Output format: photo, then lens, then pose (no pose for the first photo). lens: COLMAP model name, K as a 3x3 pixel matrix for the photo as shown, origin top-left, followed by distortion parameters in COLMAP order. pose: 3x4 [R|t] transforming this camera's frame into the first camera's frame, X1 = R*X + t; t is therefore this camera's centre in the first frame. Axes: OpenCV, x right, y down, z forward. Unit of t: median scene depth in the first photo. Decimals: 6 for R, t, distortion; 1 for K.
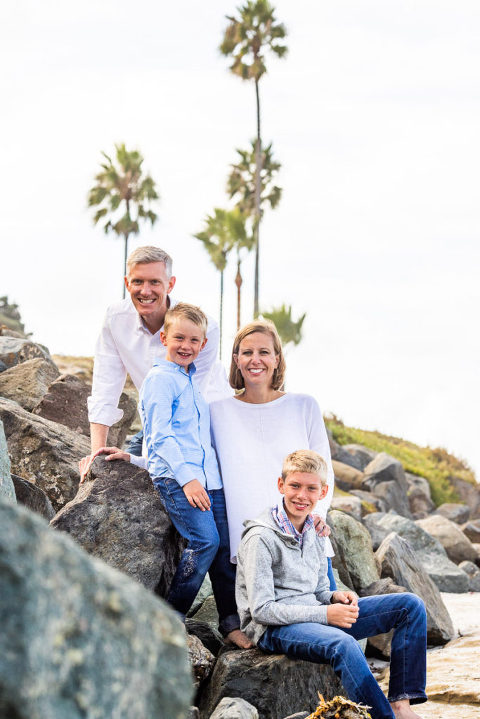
lens RADIAL K [[2738.4, 0, 240.0], [0, 2738.4, 359.5], [0, 0, 1]] dist [-0.034326, -1.510185]
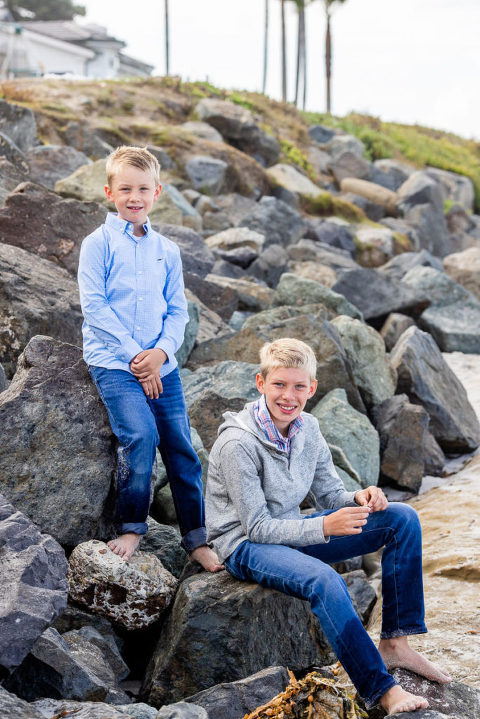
lens RADIAL K [[2738.4, 0, 240.0], [0, 2738.4, 359.5], [0, 0, 1]] dist [-0.034326, -1.510185]
pose [[0.999383, -0.026306, -0.023267, 0.025314], [0.029106, 0.991141, 0.129589, -0.053995], [0.019652, -0.130186, 0.991295, 0.141110]]
